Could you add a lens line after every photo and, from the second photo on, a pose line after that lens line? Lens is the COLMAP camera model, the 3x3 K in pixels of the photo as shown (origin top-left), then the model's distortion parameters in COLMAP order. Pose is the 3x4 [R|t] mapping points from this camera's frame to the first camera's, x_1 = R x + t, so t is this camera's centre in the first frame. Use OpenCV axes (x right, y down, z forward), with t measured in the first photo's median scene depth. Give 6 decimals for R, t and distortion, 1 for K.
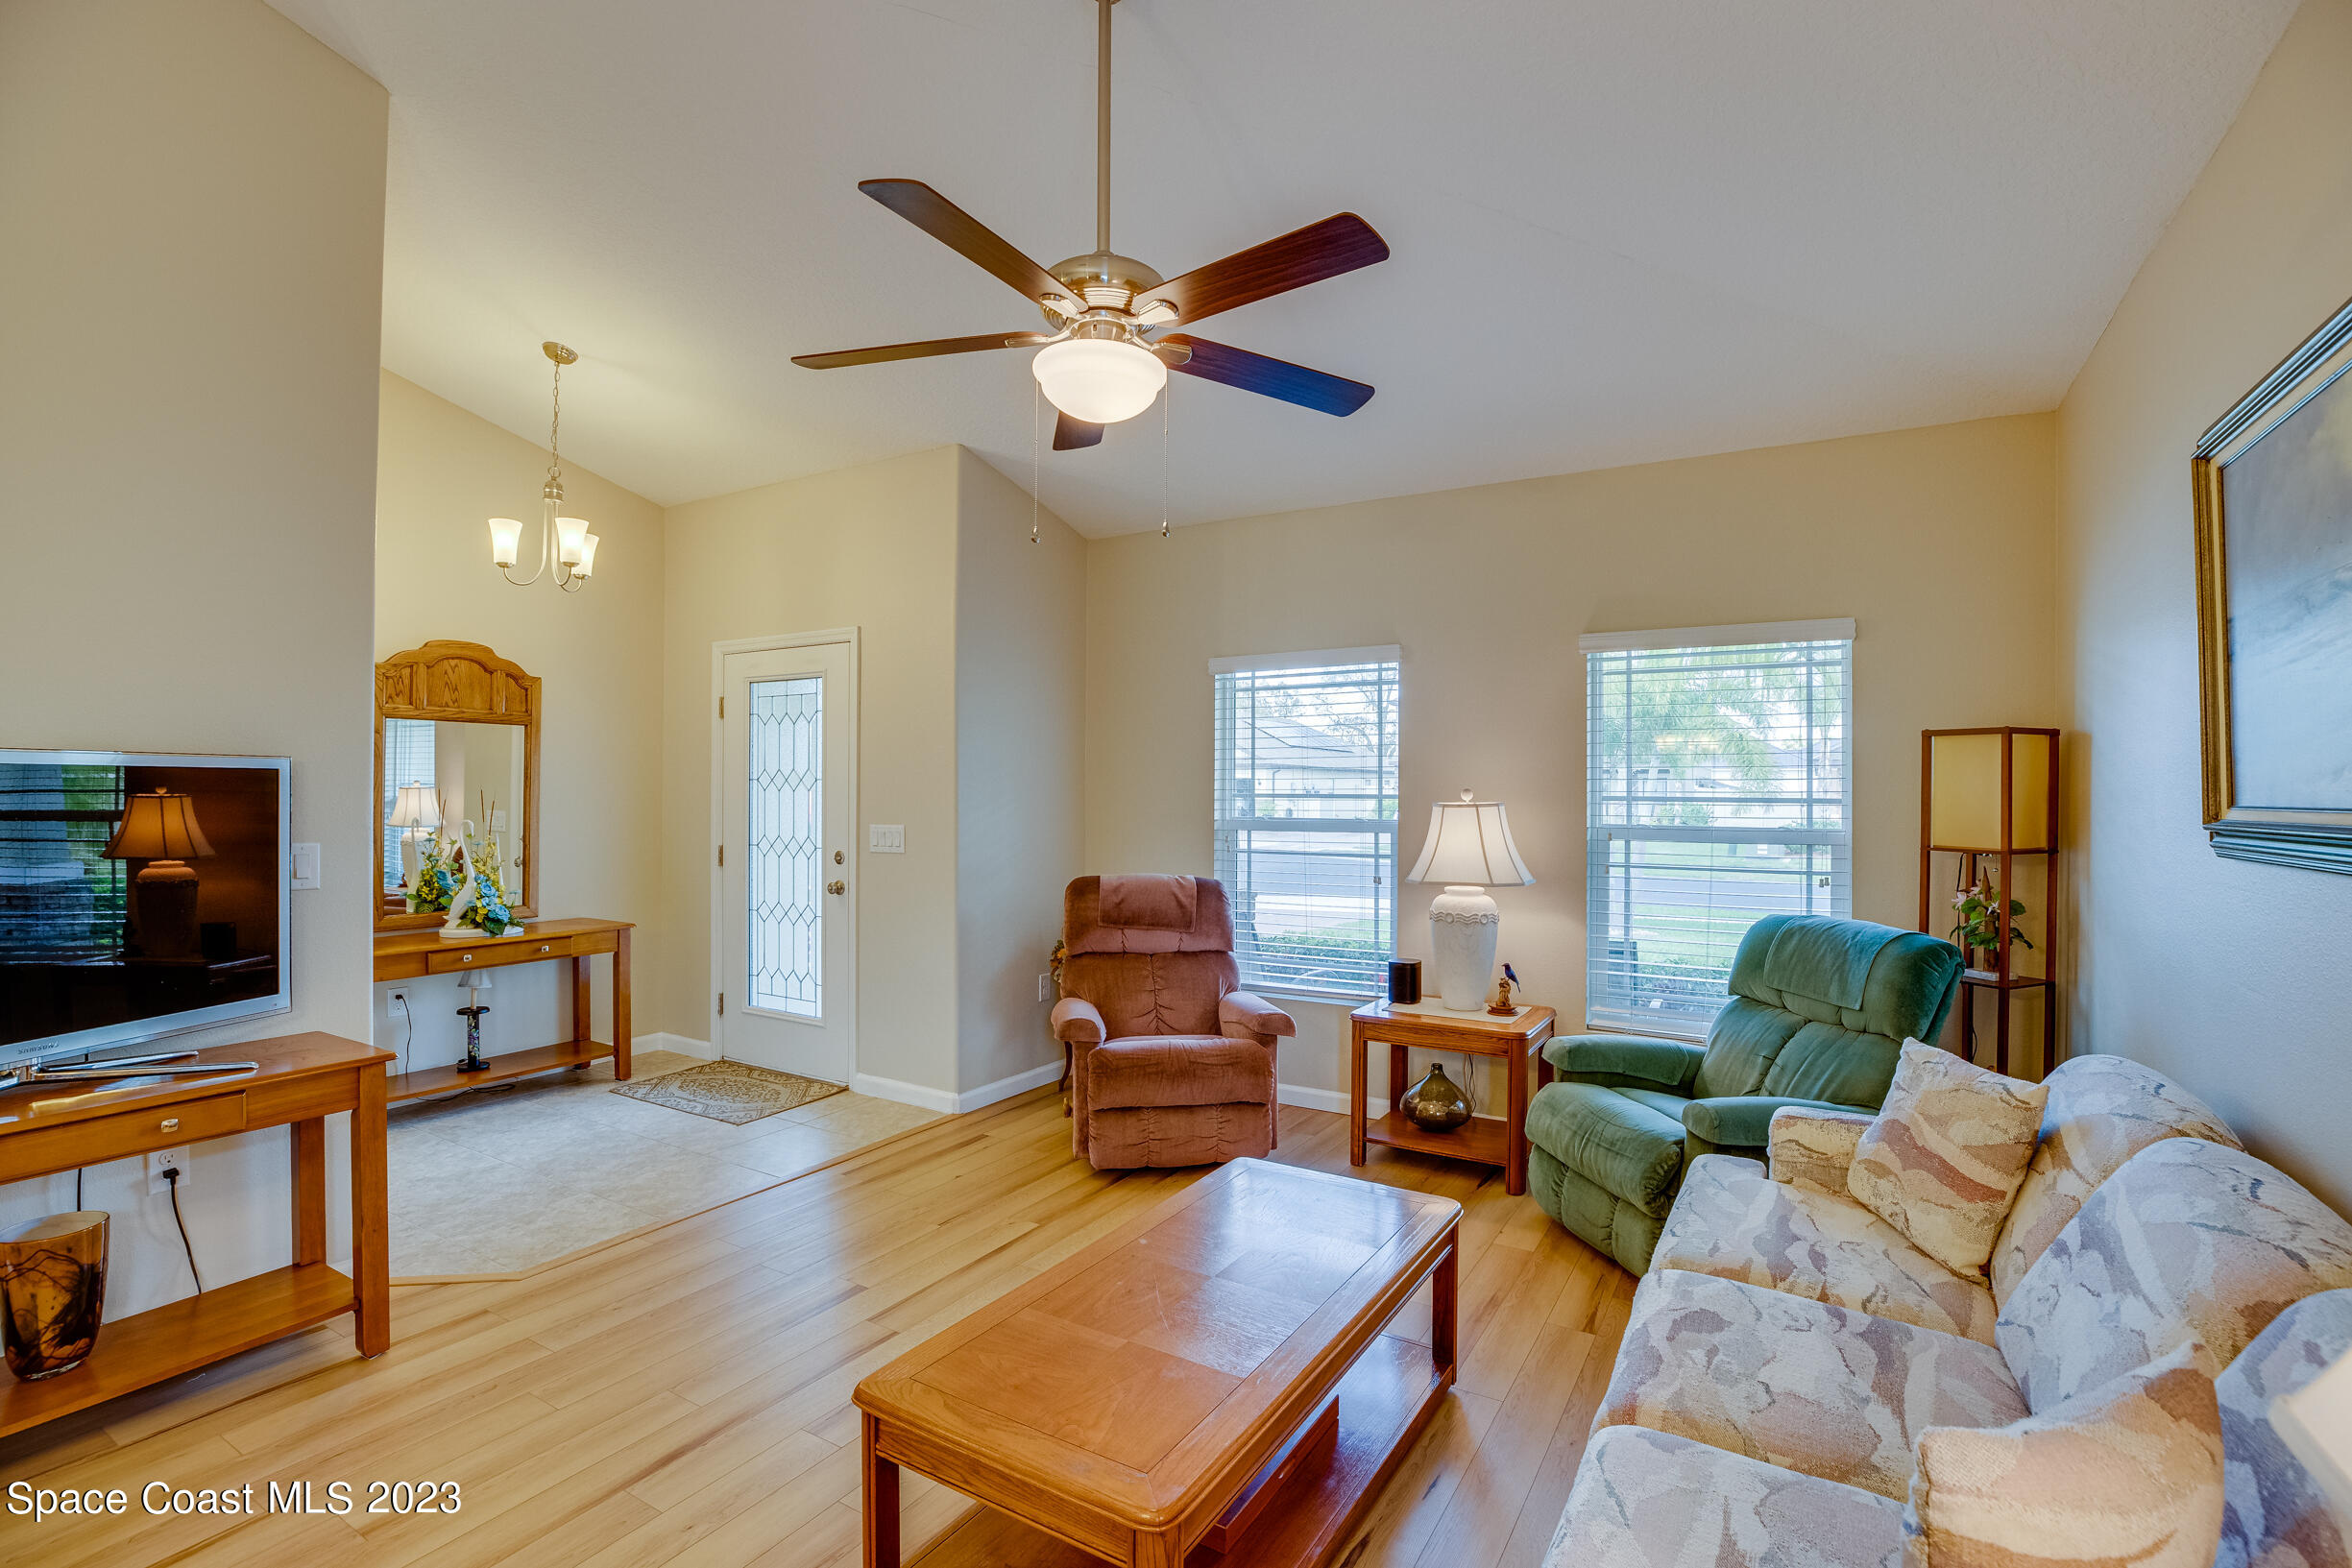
lens RADIAL K [[1075.6, 0, 1185.7], [0, 1075.6, 783.2], [0, 0, 1]] dist [-0.032892, 0.006442]
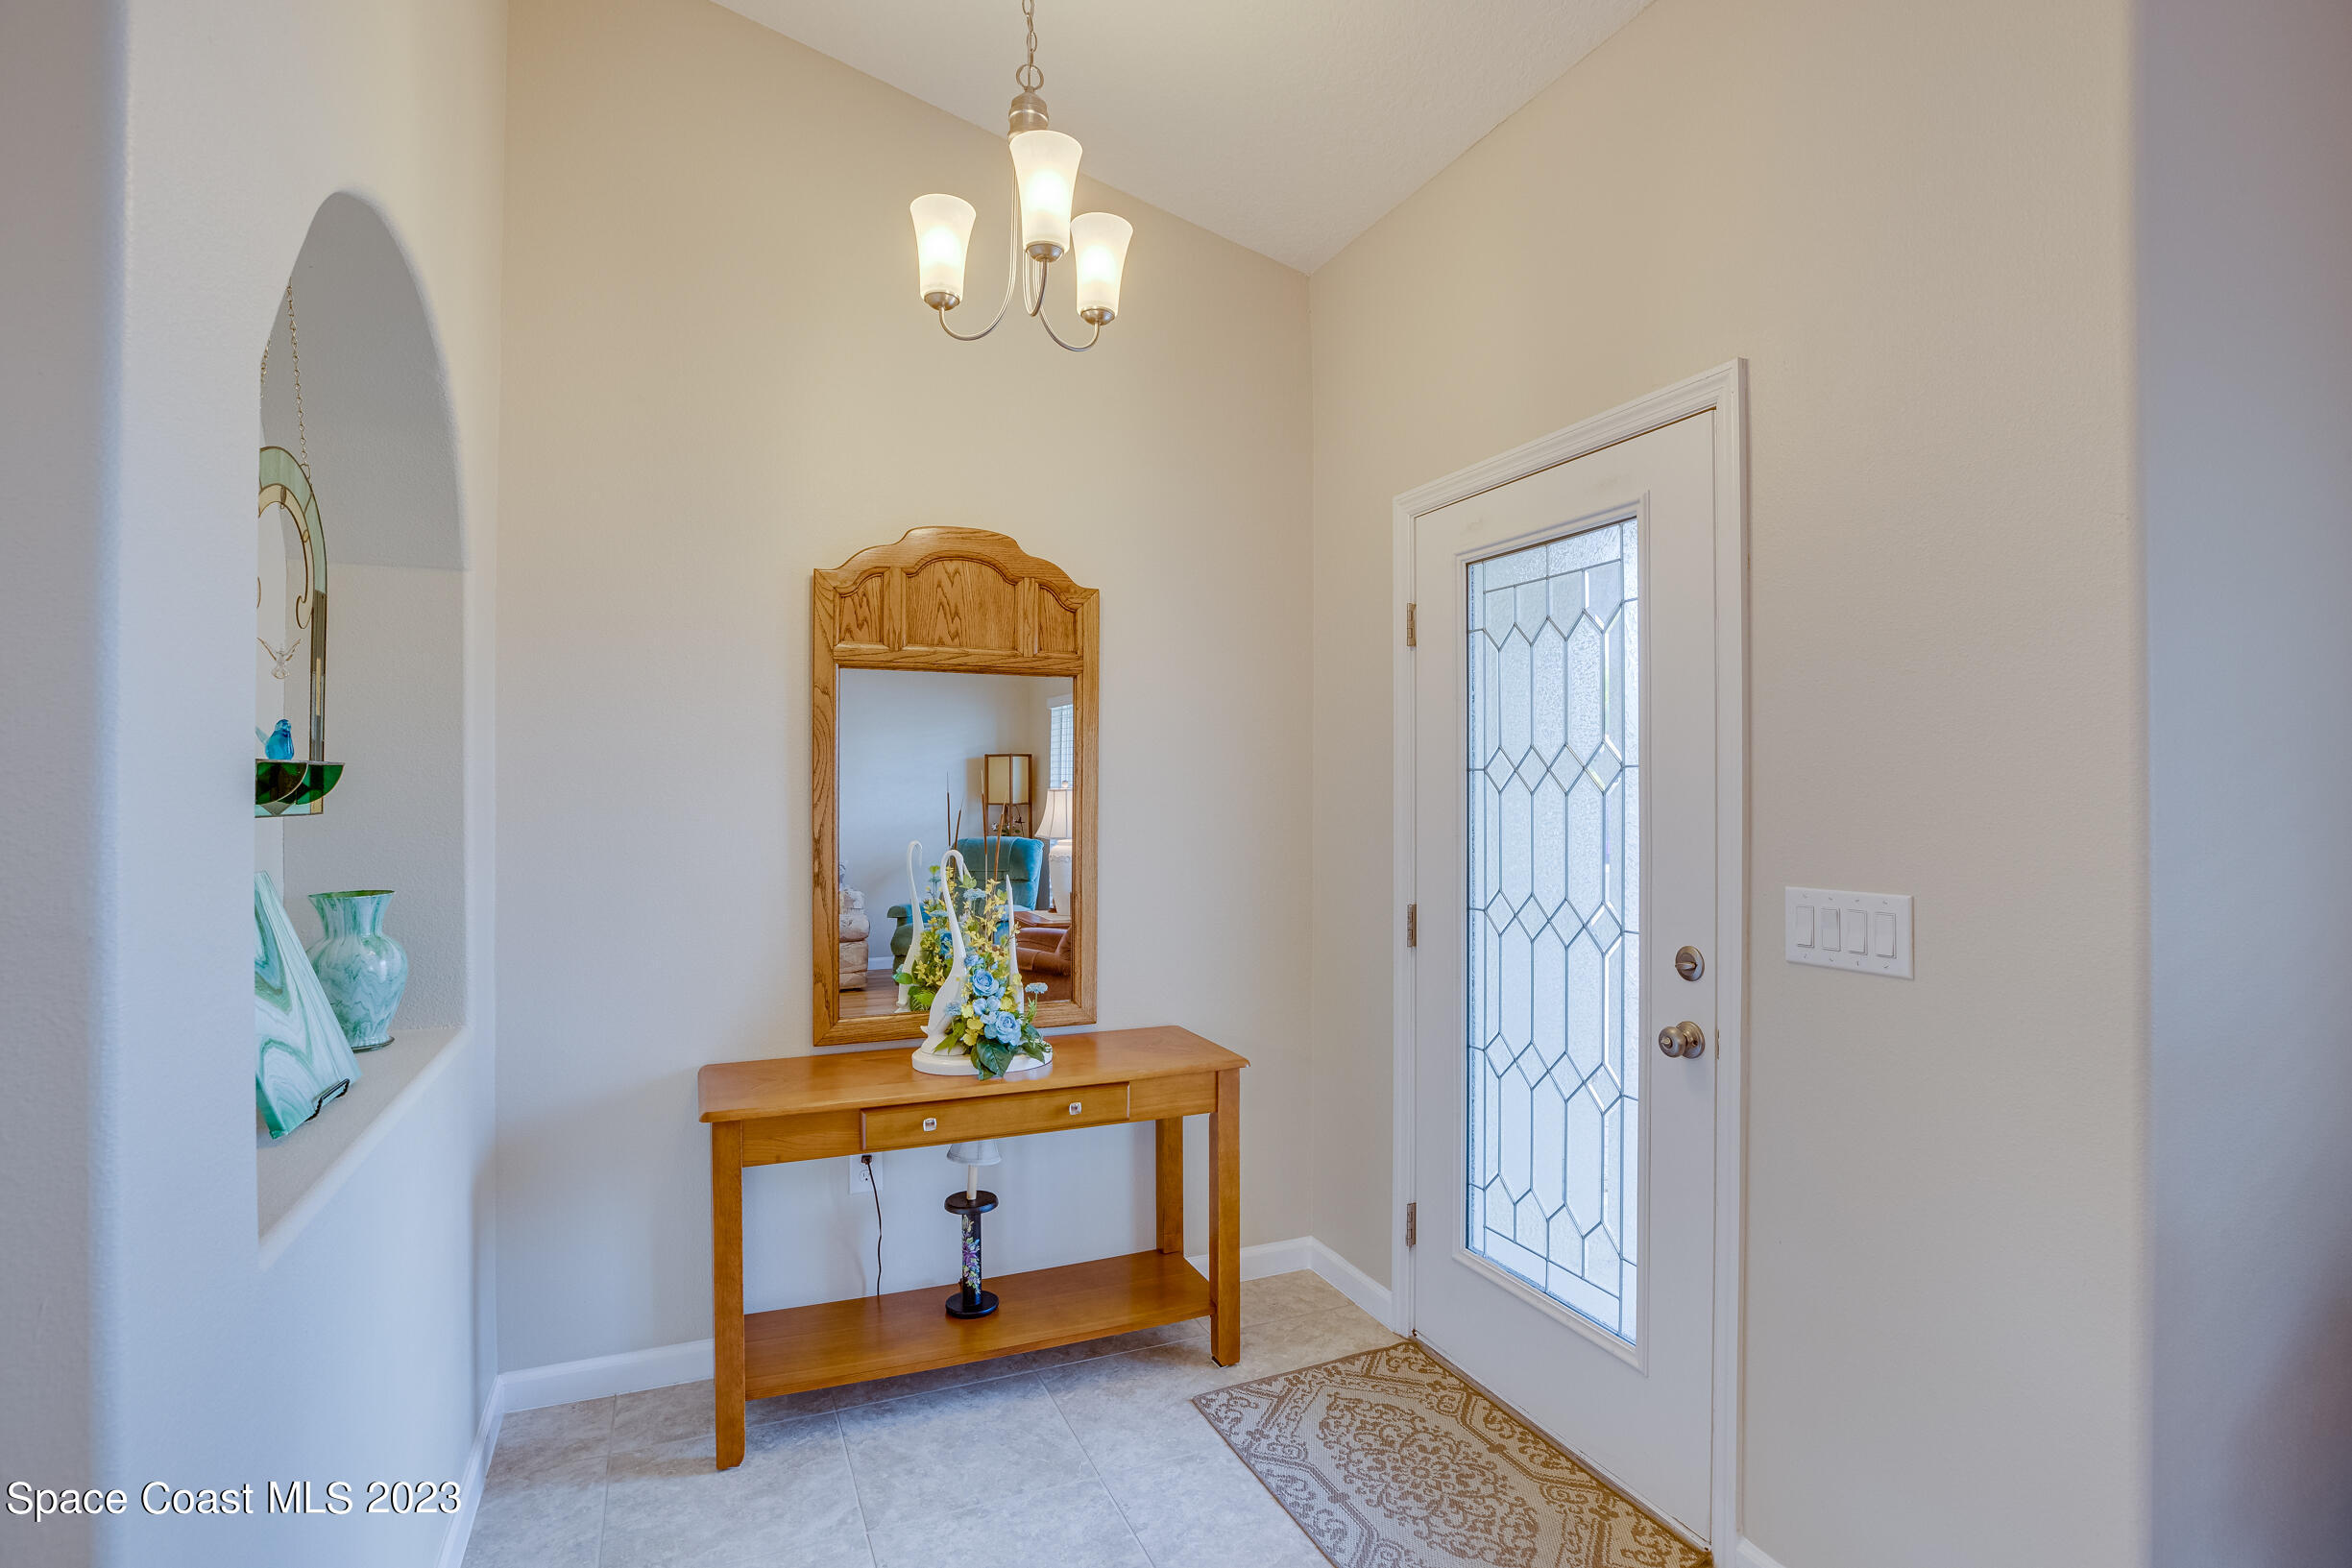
lens RADIAL K [[1075.6, 0, 1175.5], [0, 1075.6, 797.5], [0, 0, 1]] dist [-0.032892, 0.006442]
pose [[0.796615, -0.001385, -0.604485, -0.238159], [0.007097, 0.999950, 0.007062, 0.004545], [0.604445, -0.009915, 0.796585, 0.578668]]
